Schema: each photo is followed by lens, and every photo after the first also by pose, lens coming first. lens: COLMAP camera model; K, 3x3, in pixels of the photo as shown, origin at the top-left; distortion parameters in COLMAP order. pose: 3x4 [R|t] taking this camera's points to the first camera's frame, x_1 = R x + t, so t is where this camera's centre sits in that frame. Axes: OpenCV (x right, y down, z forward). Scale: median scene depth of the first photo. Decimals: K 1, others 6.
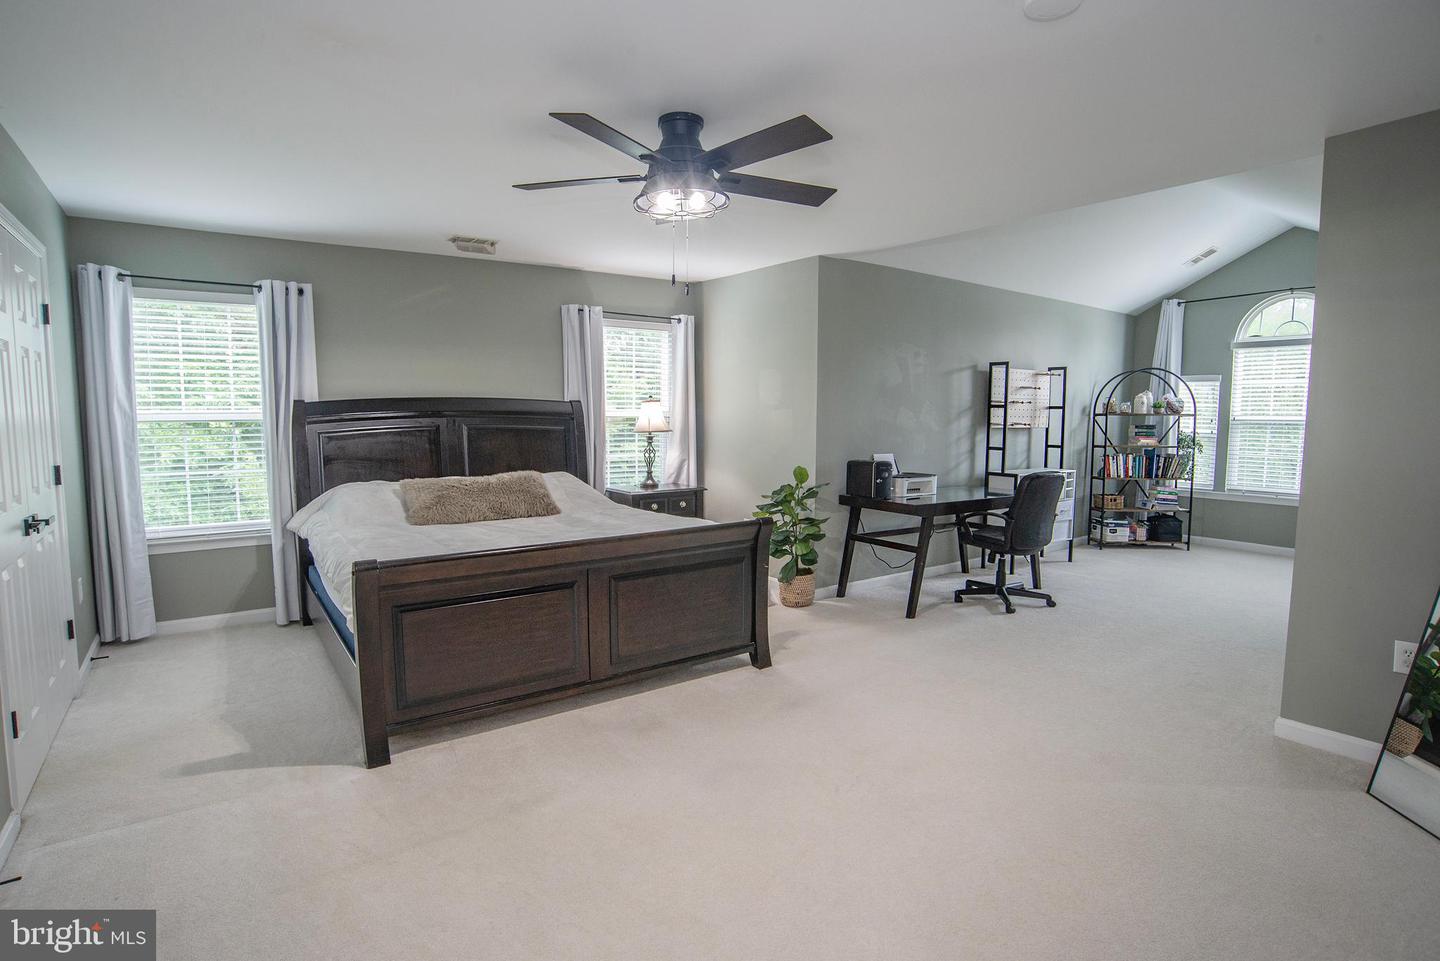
lens RADIAL K [[738.4, 0, 700.0], [0, 738.4, 483.0], [0, 0, 1]] dist [-0.104929, 0.051045]
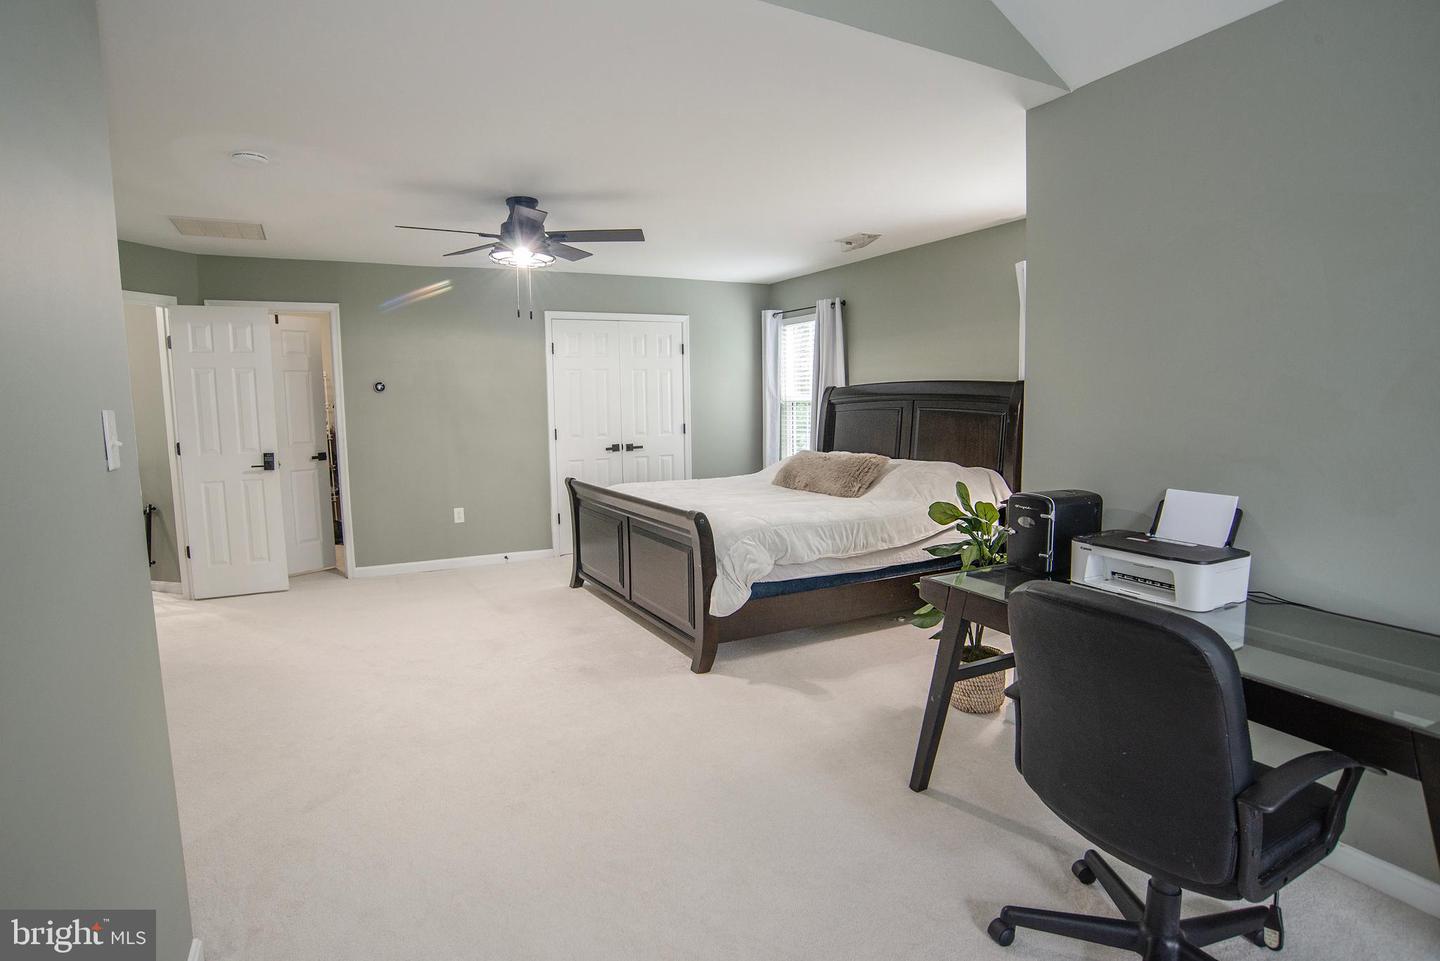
lens RADIAL K [[738.4, 0, 700.0], [0, 738.4, 483.0], [0, 0, 1]] dist [-0.104929, 0.051045]
pose [[-0.125976, 0.102460, -0.986728, 0.922275], [-0.098581, 0.988436, 0.115223, -0.081620], [0.987123, 0.111788, -0.114418, 1.037054]]
